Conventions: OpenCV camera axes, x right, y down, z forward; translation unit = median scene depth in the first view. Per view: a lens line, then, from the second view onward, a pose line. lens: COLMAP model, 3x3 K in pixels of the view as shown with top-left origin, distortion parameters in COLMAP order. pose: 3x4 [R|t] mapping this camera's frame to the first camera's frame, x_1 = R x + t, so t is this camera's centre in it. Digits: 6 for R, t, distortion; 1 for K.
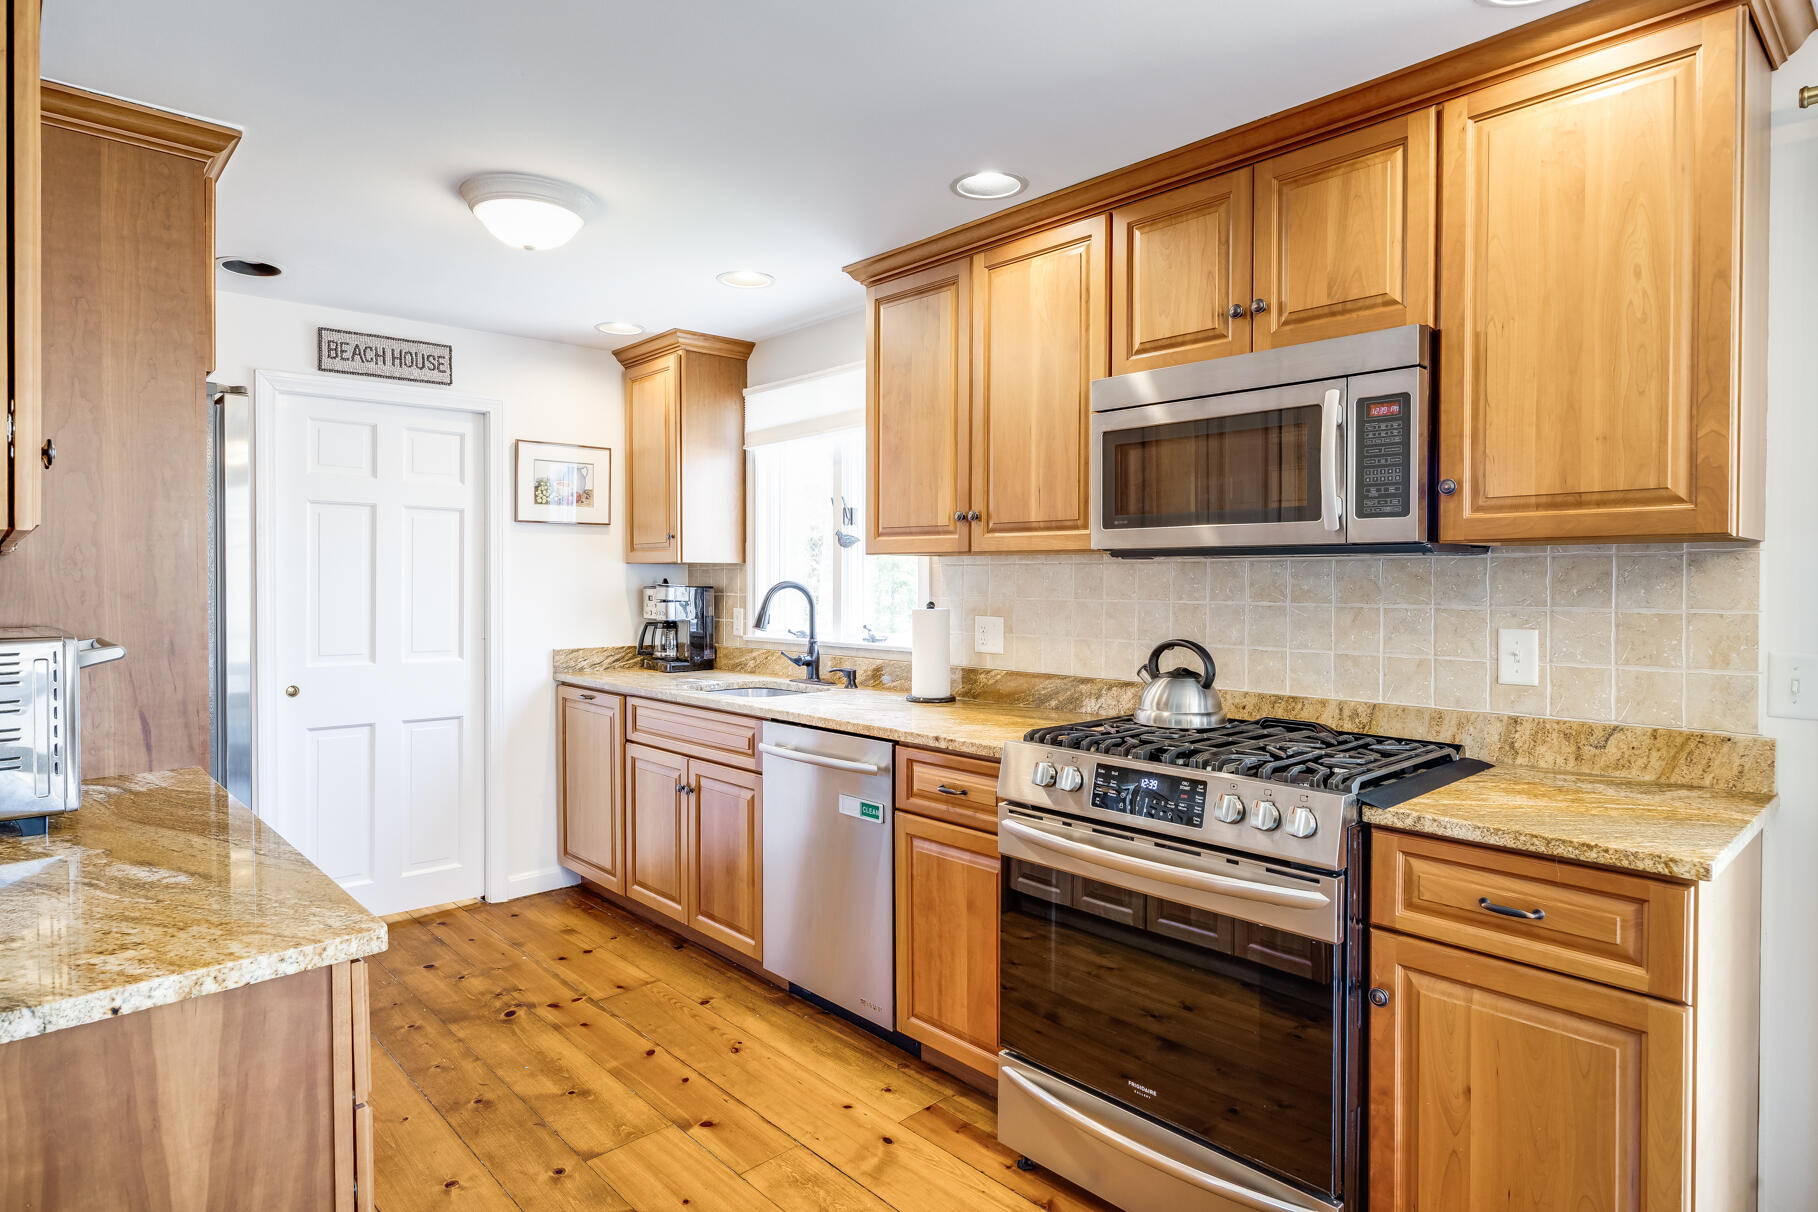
lens RADIAL K [[999.4, 0, 883.5], [0, 999.4, 590.6], [0, 0, 1]] dist [0.000199, 0.000466]
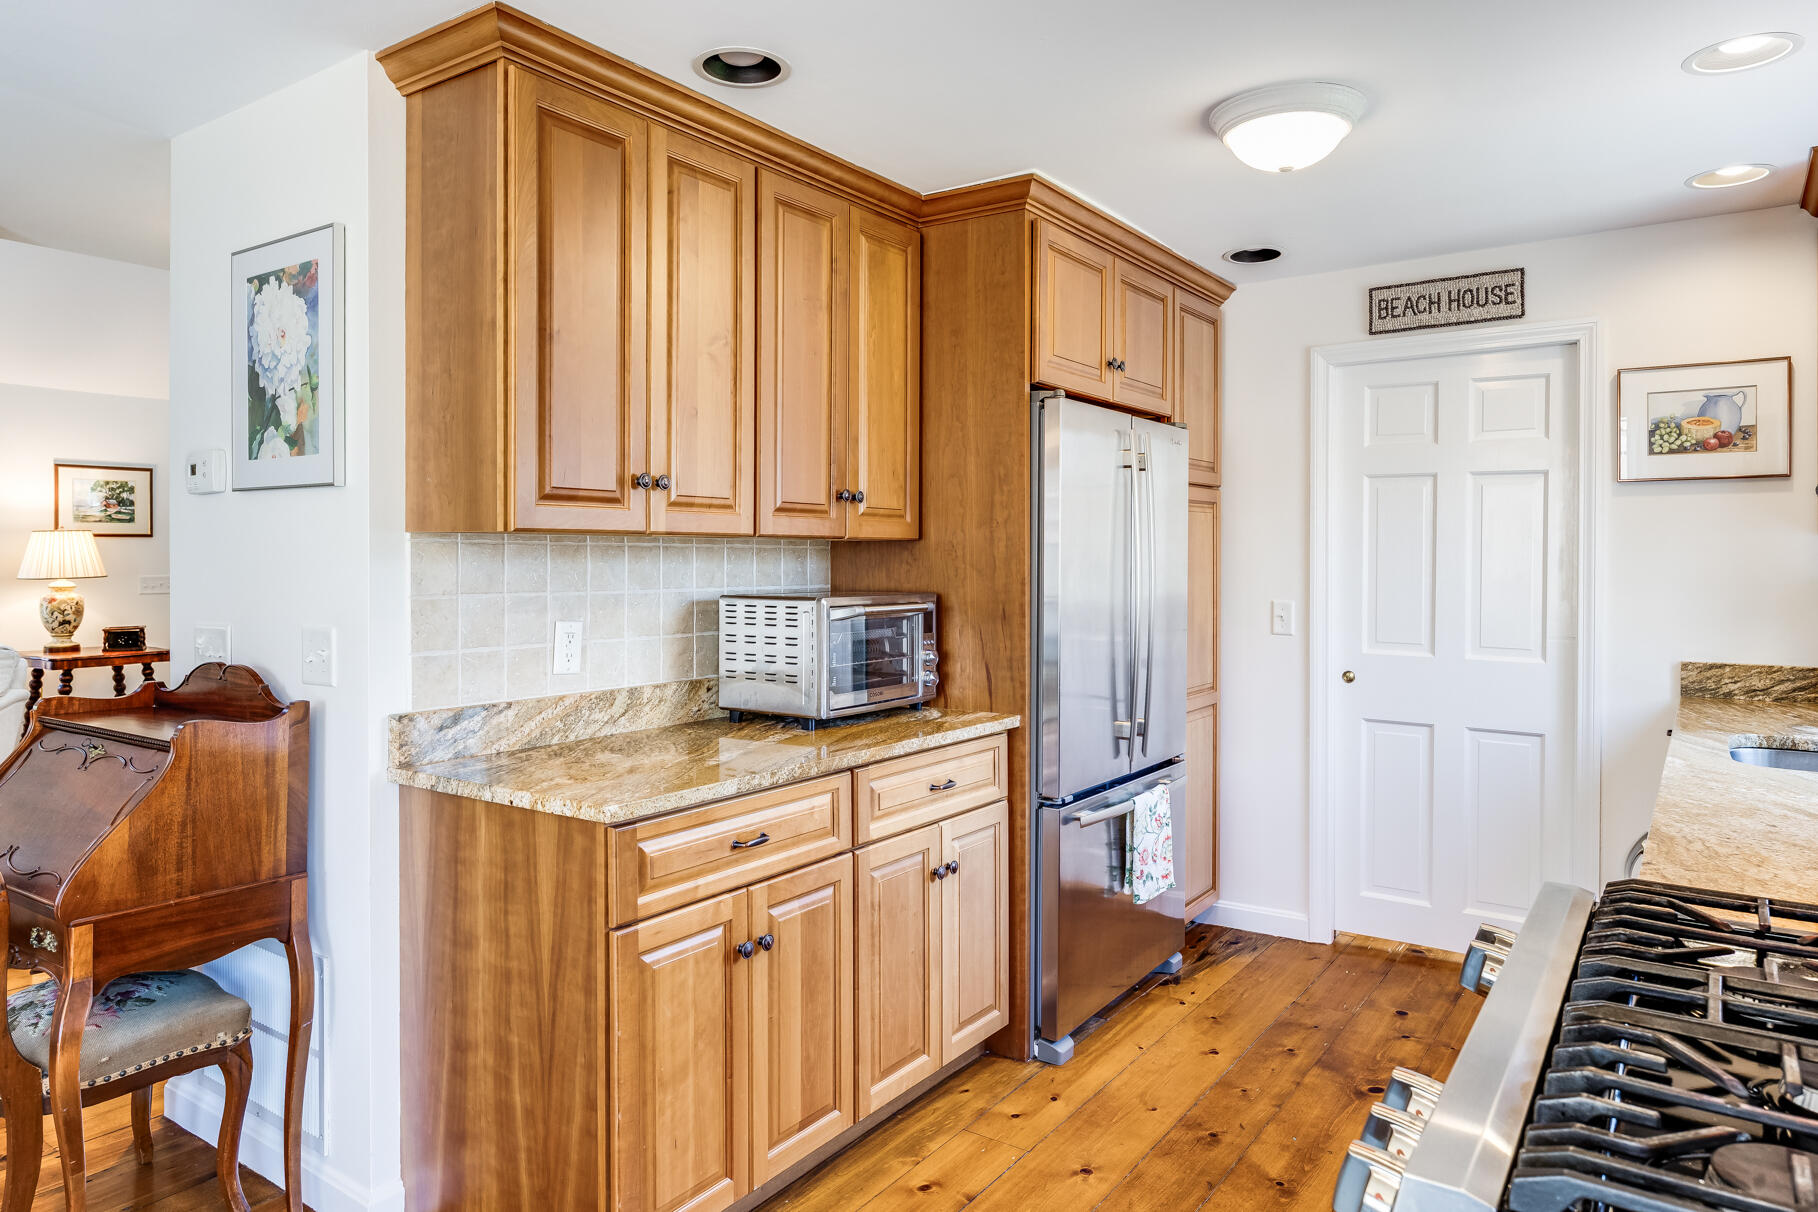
lens RADIAL K [[1154.2, 0, 912.8], [0, 1154.2, 562.7], [0, 0, 1]] dist [0.005078, 0.001043]
pose [[0.237155, 0.004843, -0.971460, 0.483234], [-0.015027, 0.999886, 0.001317, -0.004101], [0.971356, 0.014285, 0.237201, 0.425709]]
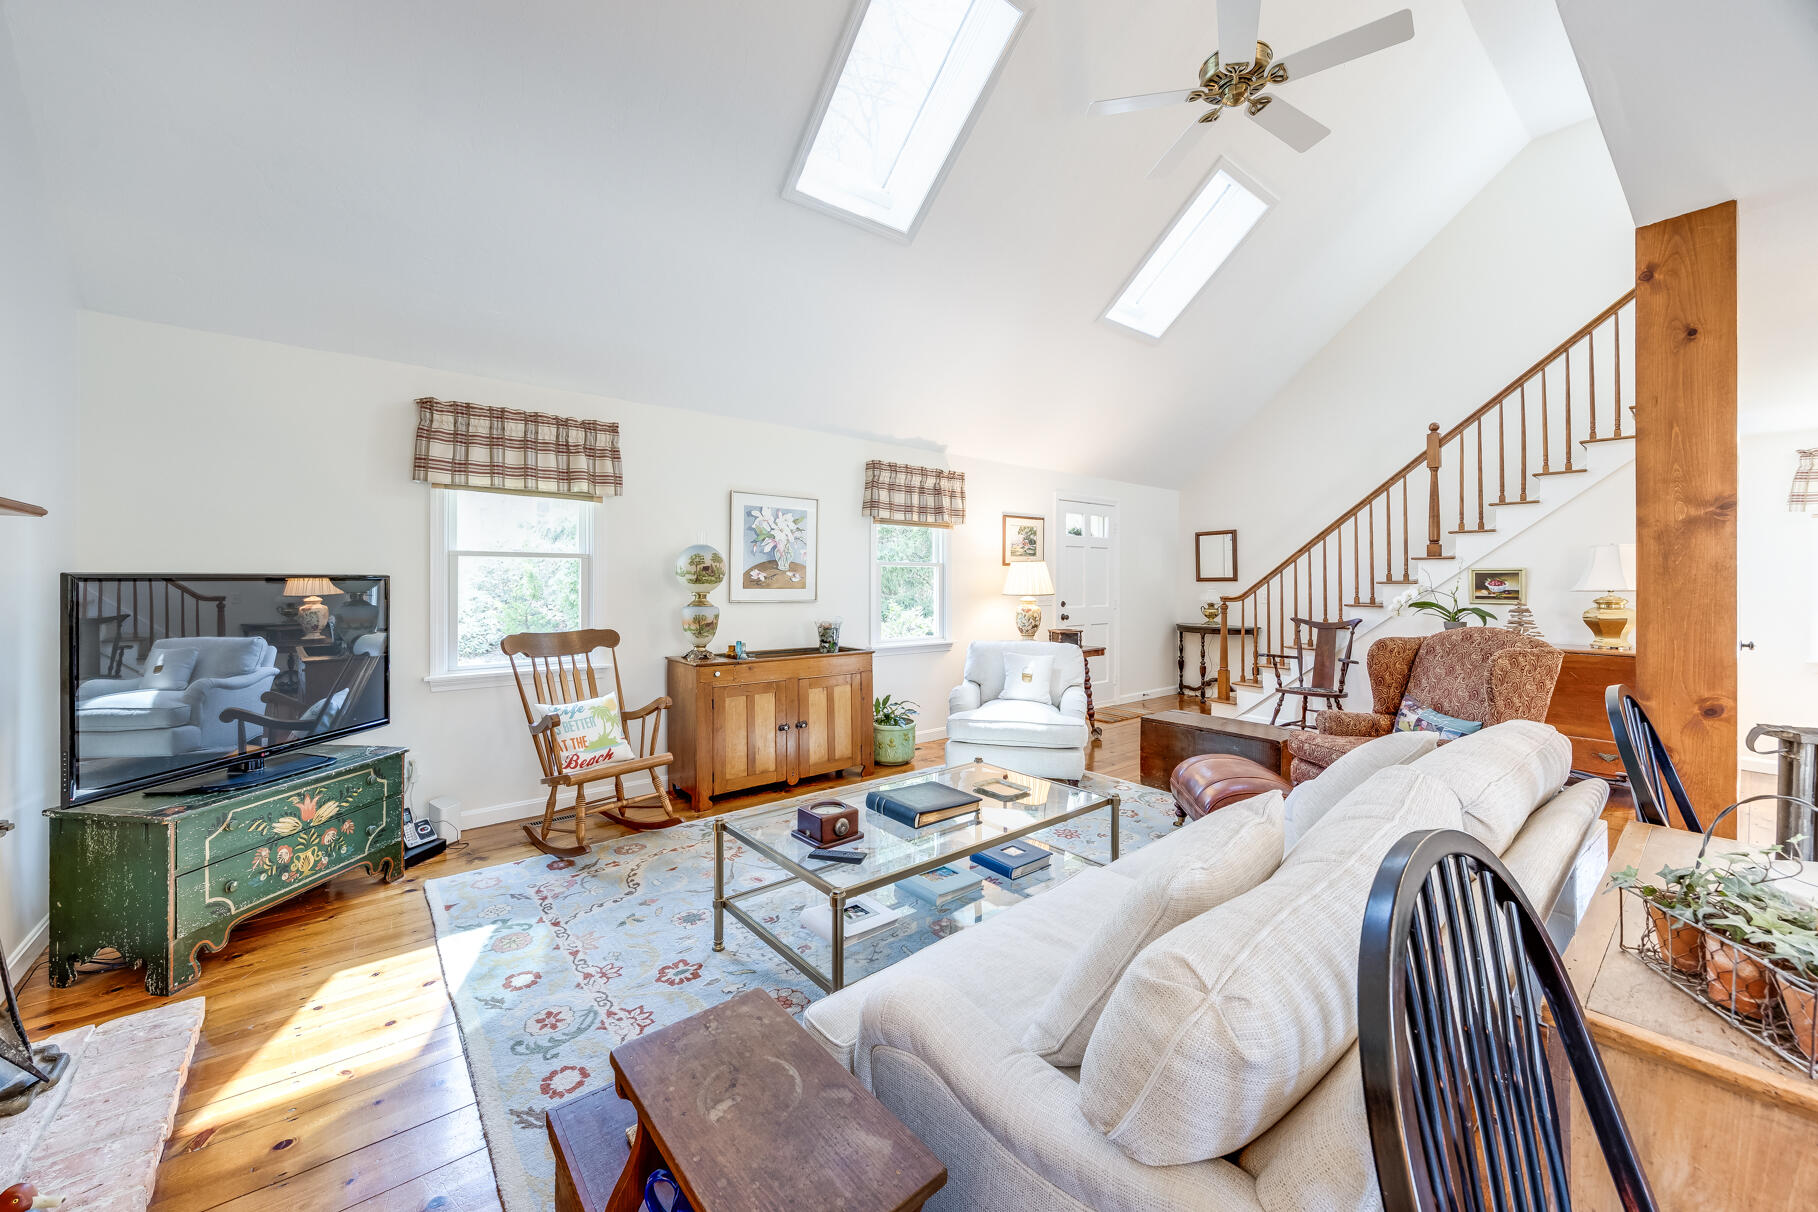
lens RADIAL K [[697.4, 0, 909.9], [0, 697.4, 577.1], [0, 0, 1]] dist [0.001760, 0.000191]
pose [[-0.039944, -0.002161, -0.999200, -0.204736], [-0.015557, 0.999878, -0.001541, 0.013674], [0.999081, 0.015483, -0.039973, -0.985636]]
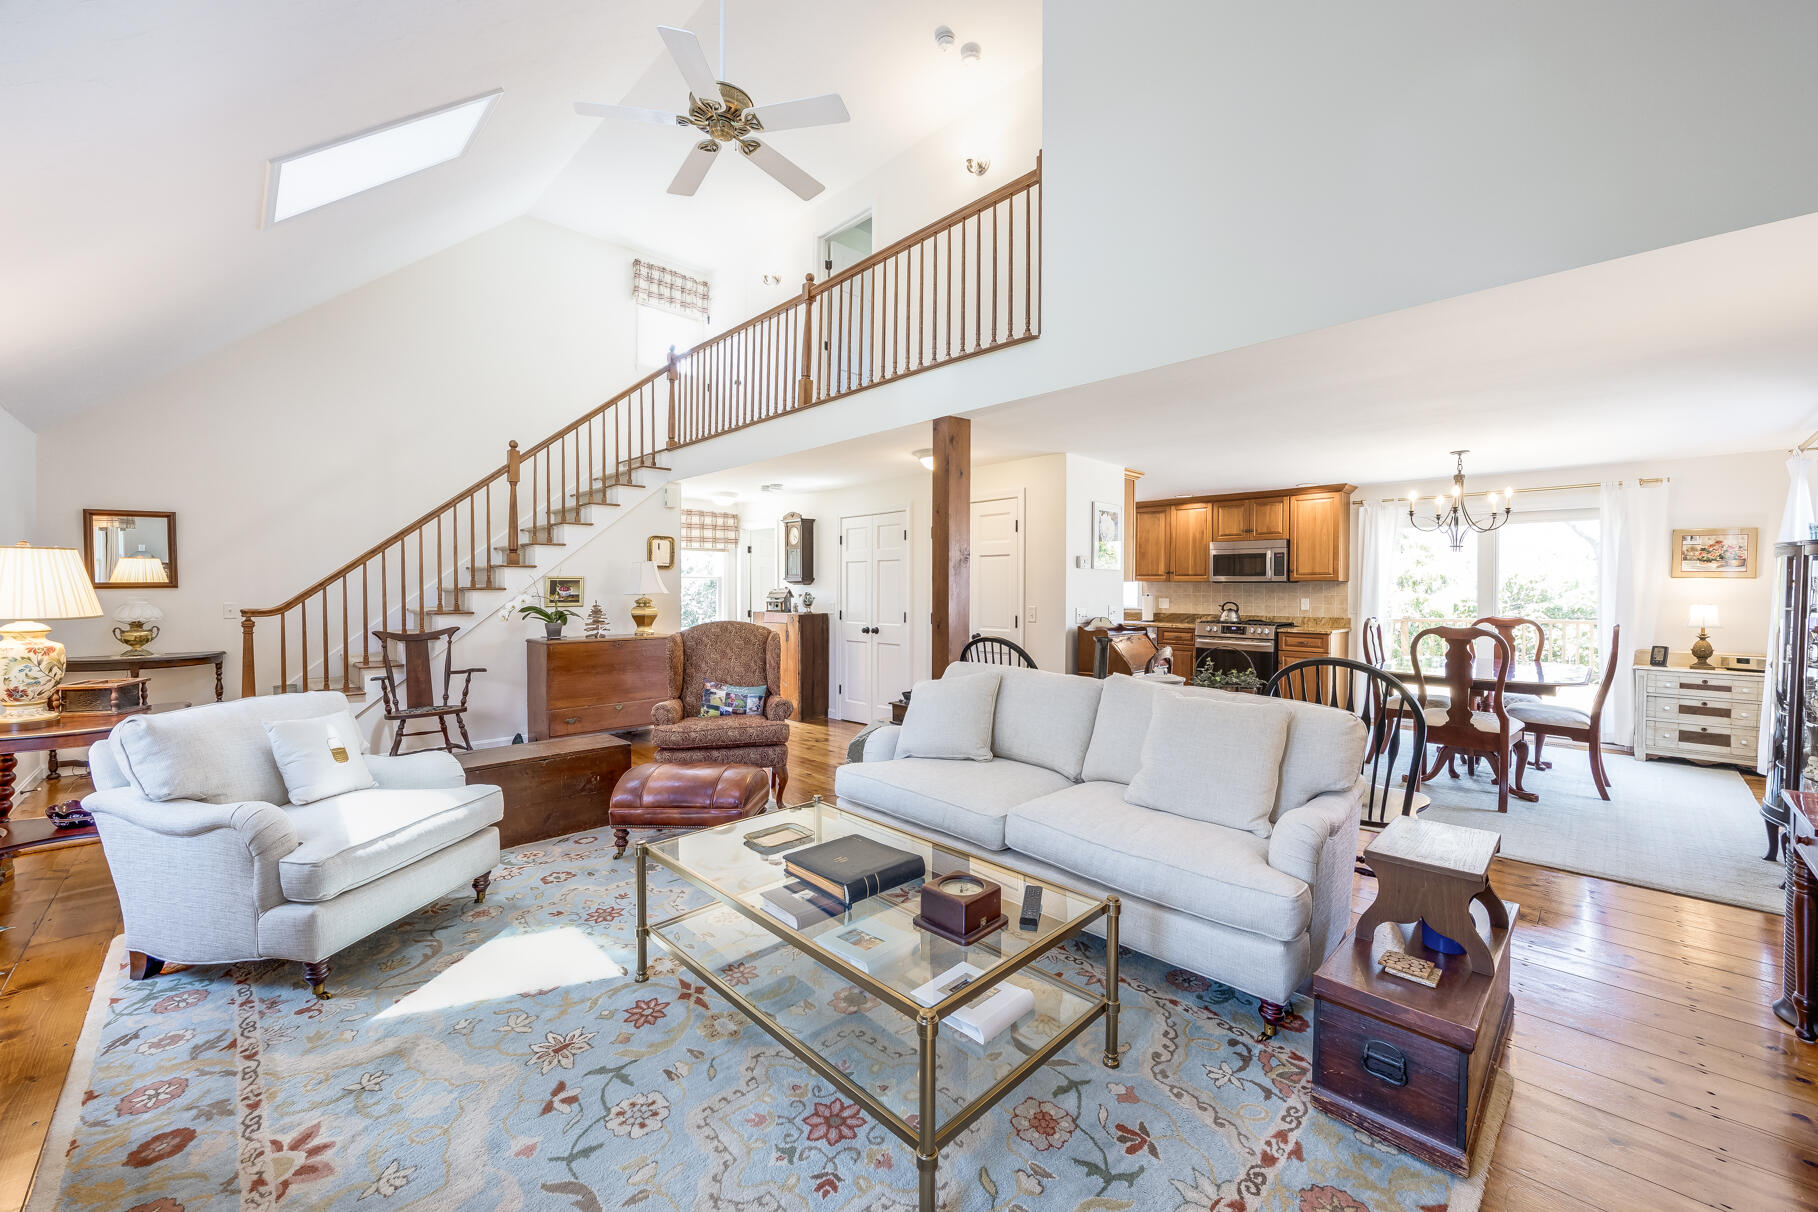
lens RADIAL K [[706.7, 0, 902.5], [0, 706.7, 597.7], [0, 0, 1]] dist [-0.016160, 0.000071]
pose [[0.999024, 0.001495, 0.044139, -1.093159], [-0.001548, 0.999998, 0.001163, 0.025336], [-0.044137, -0.001230, 0.999025, -1.733299]]
